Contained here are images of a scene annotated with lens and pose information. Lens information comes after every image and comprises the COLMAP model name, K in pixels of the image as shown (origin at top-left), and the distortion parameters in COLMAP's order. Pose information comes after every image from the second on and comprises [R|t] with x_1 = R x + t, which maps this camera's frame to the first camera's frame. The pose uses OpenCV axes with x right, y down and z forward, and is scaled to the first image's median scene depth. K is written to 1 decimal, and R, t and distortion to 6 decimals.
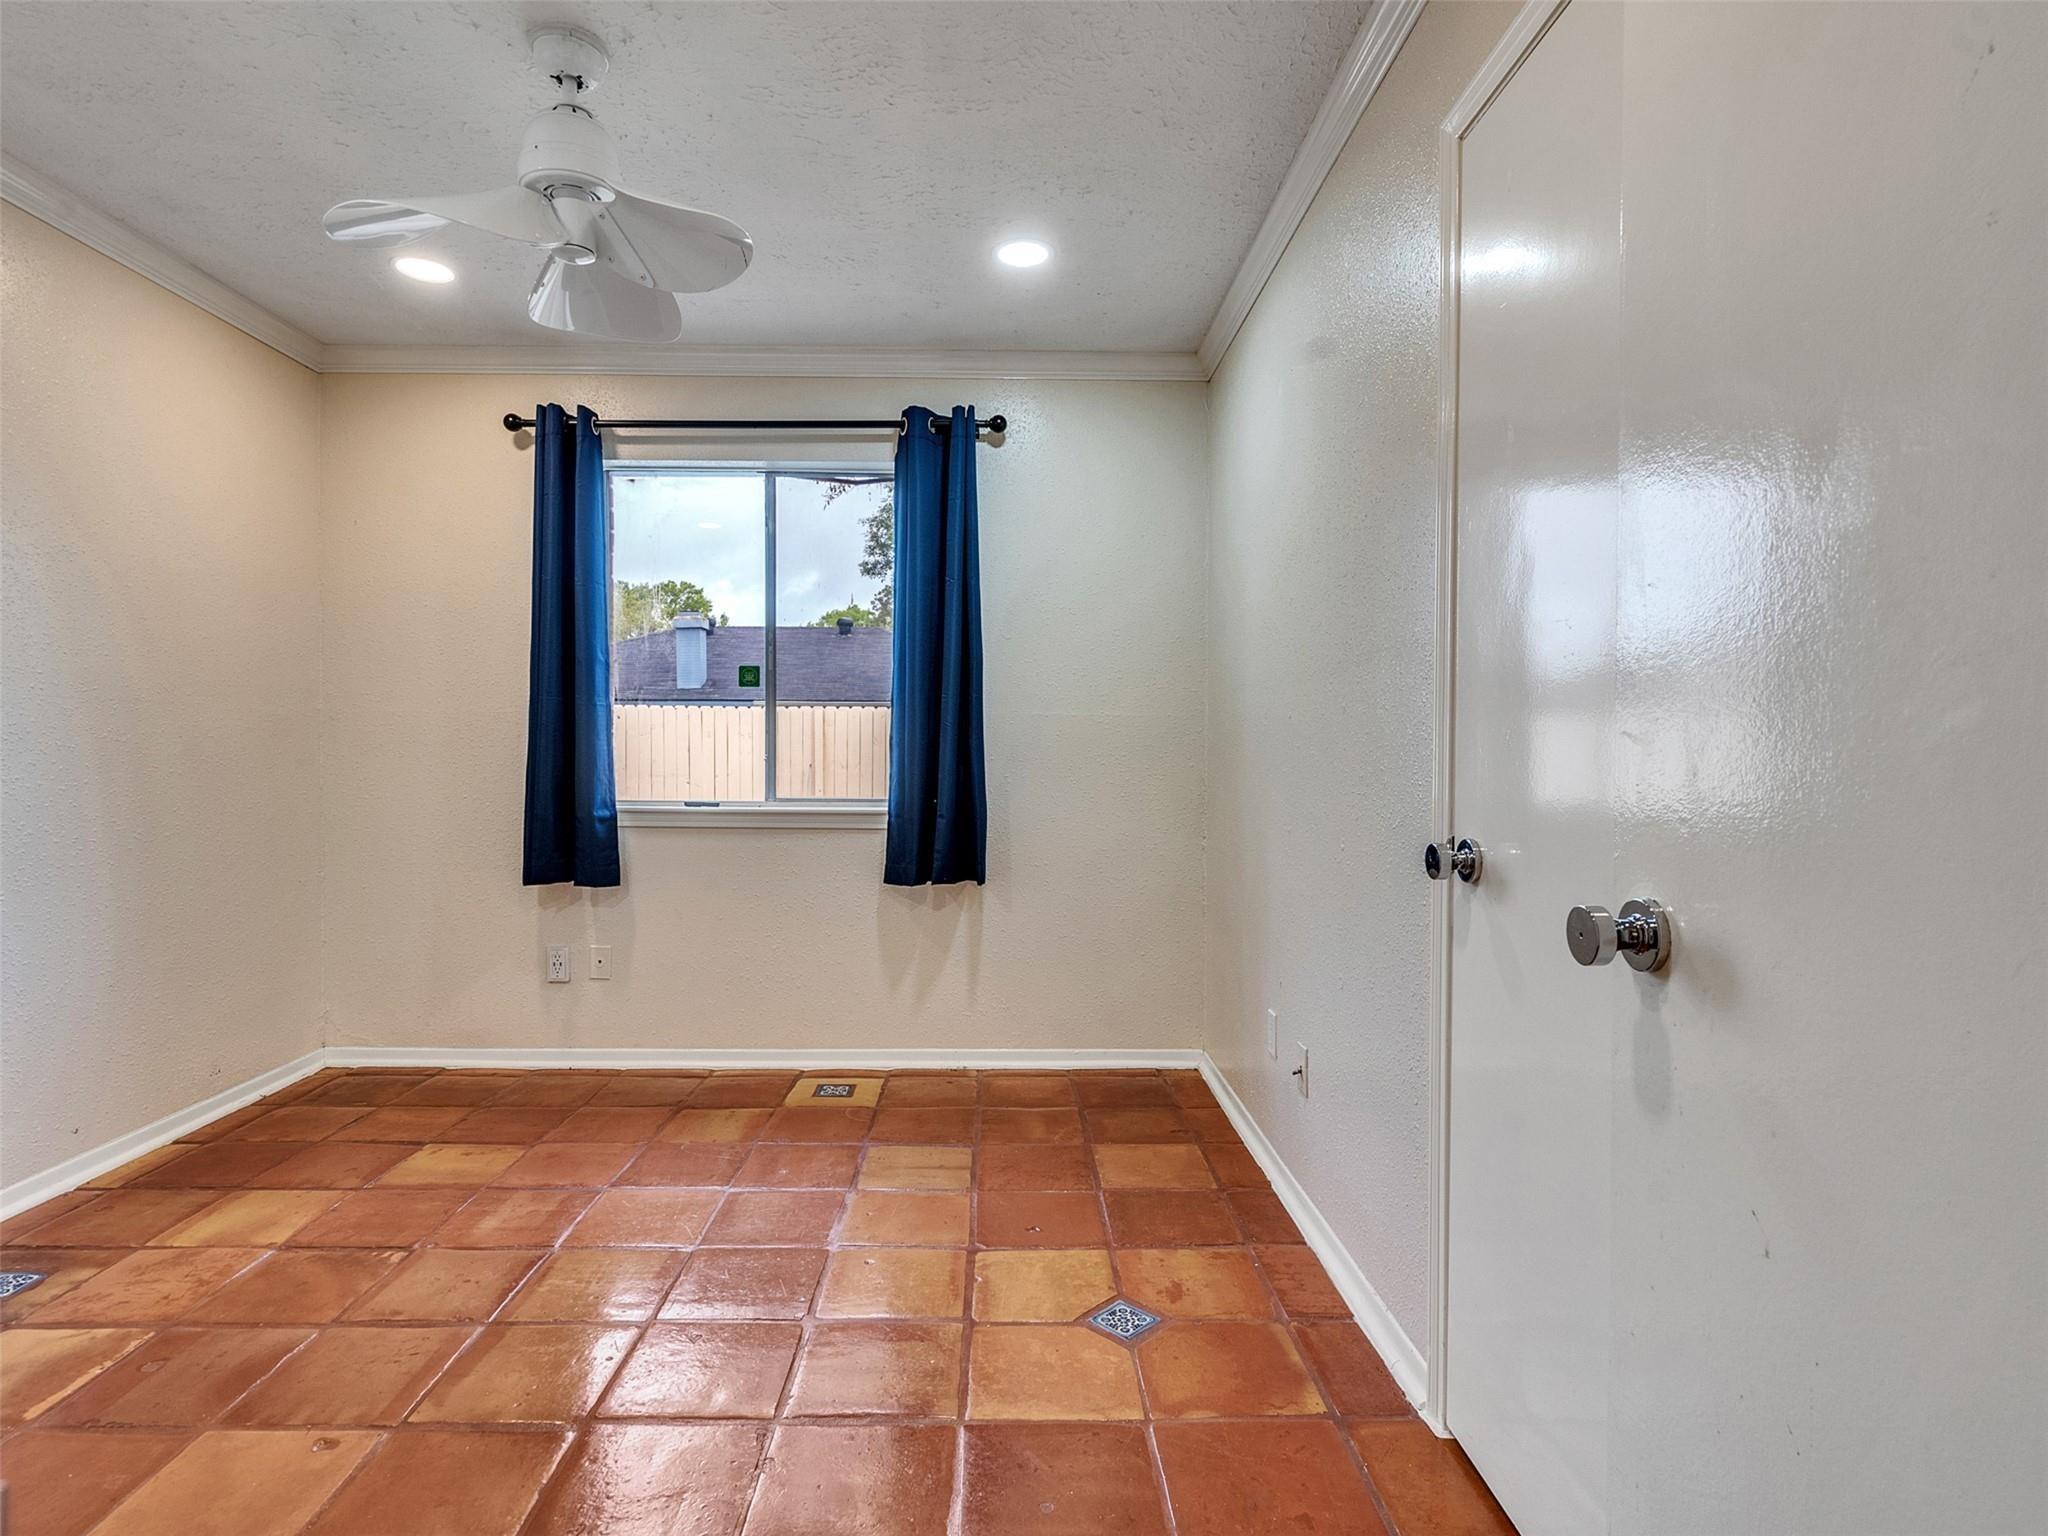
lens RADIAL K [[1063.9, 0, 994.2], [0, 1063.9, 769.5], [0, 0, 1]] dist [-0.004782, 0.003570]
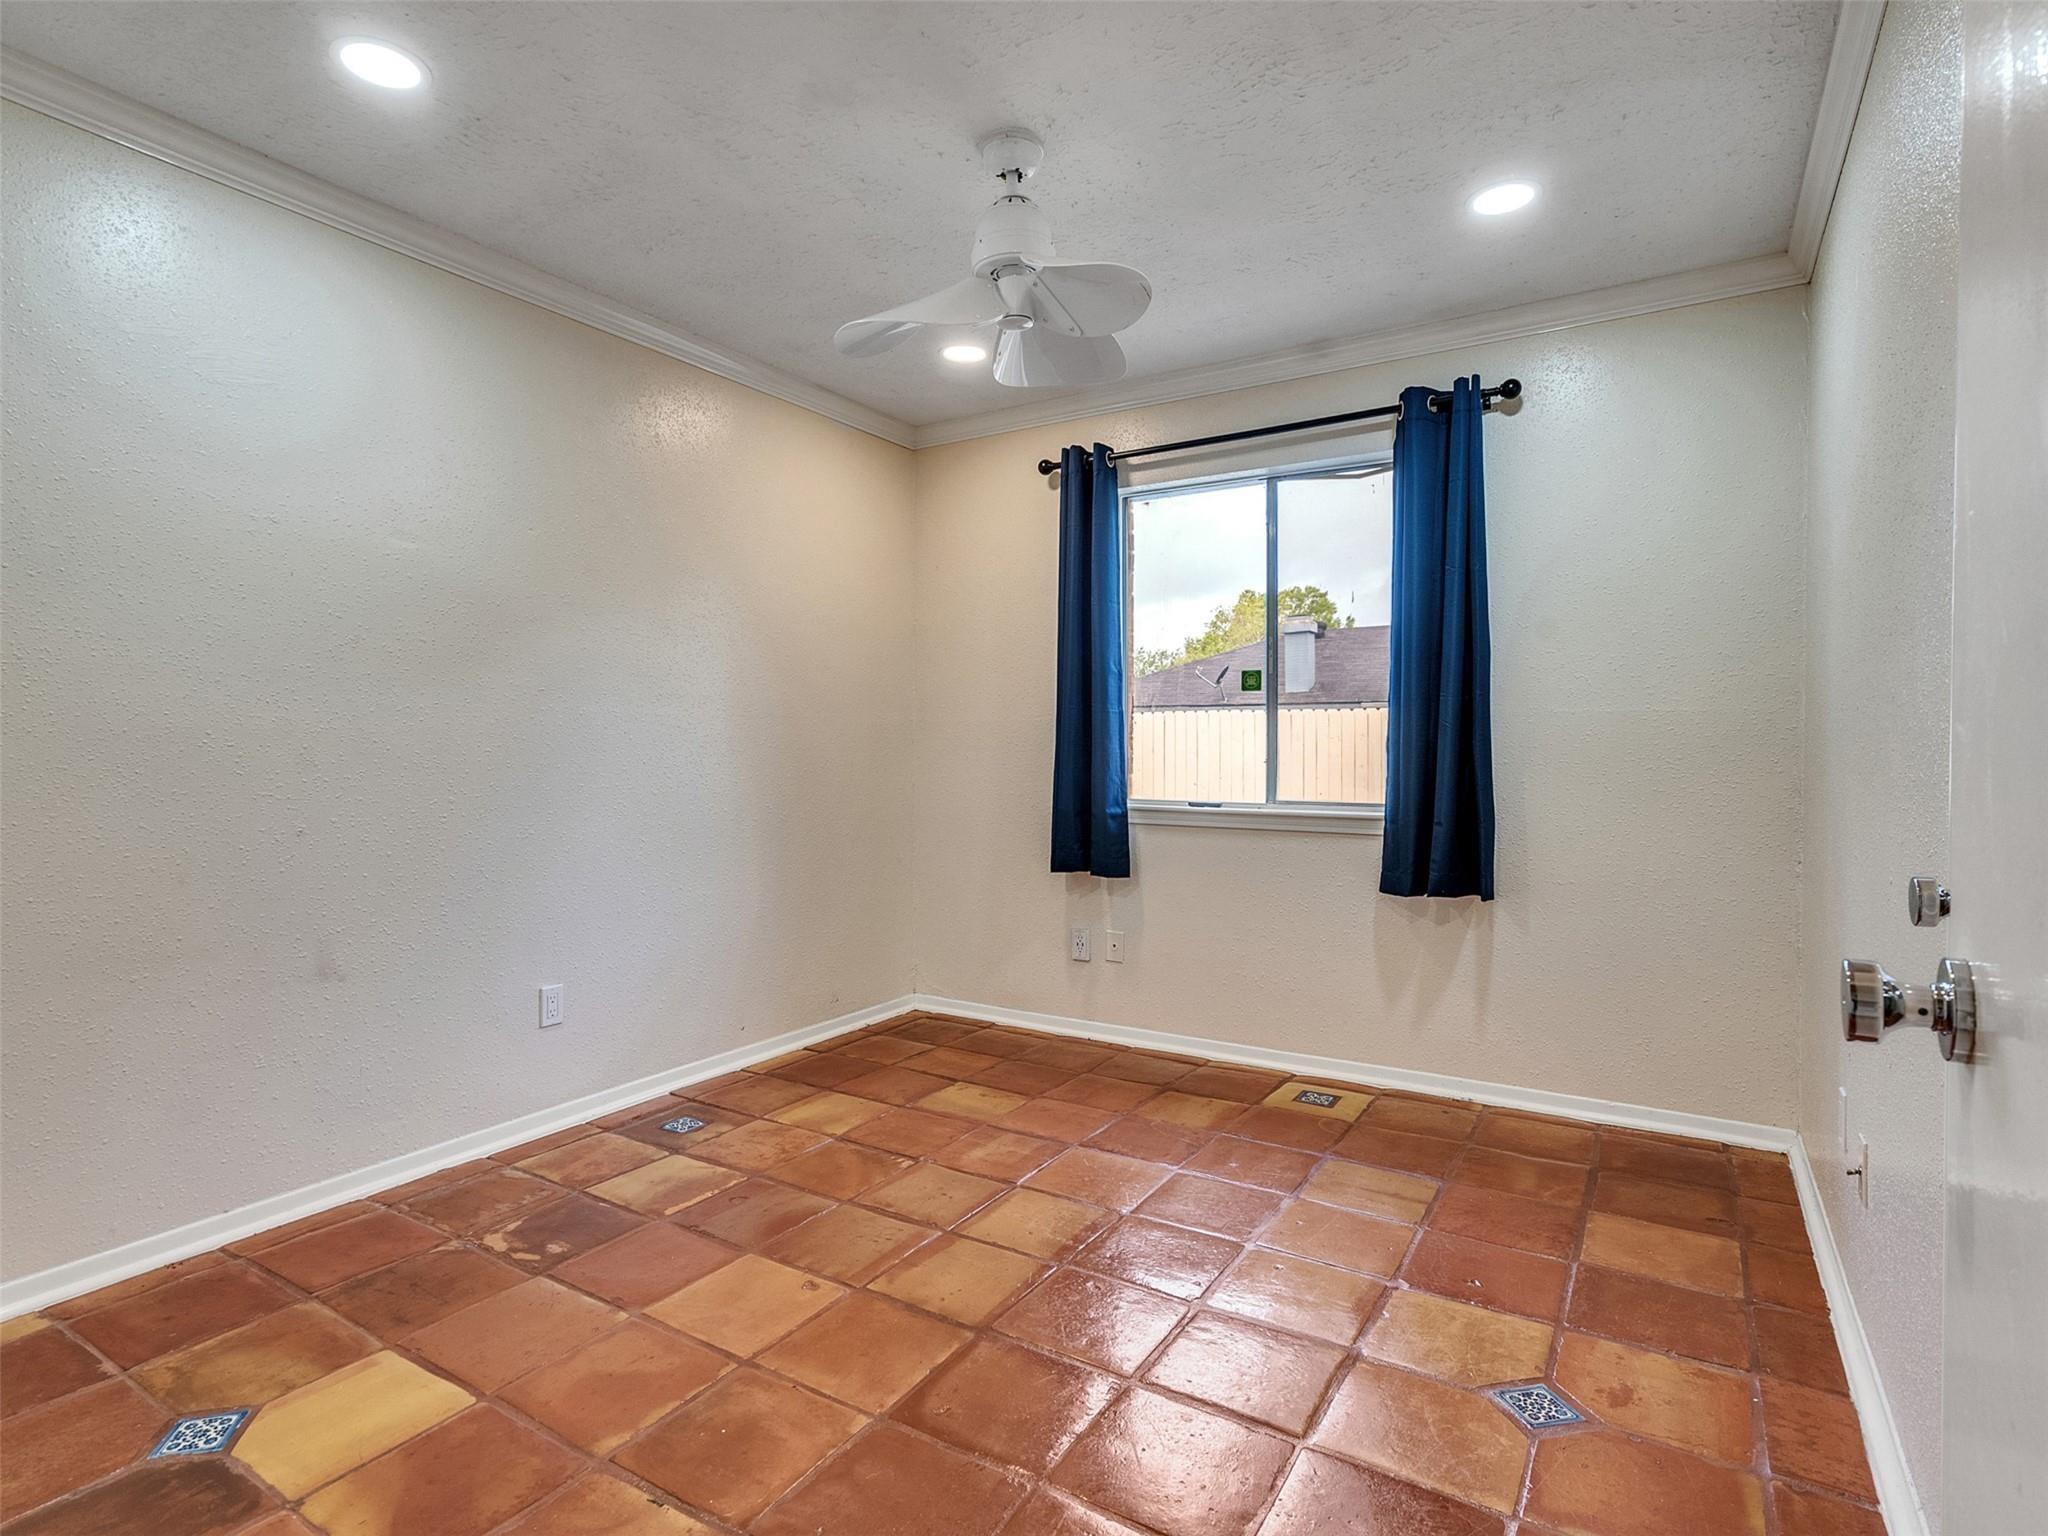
lens RADIAL K [[1063.9, 0, 1008.2], [0, 1063.9, 769.7], [0, 0, 1]] dist [-0.004782, 0.003570]
pose [[0.837056, 0.006387, -0.547080, 0.176618], [-0.008017, 0.999968, -0.000592, 0.000531], [0.547058, 0.004881, 0.837080, 0.023877]]
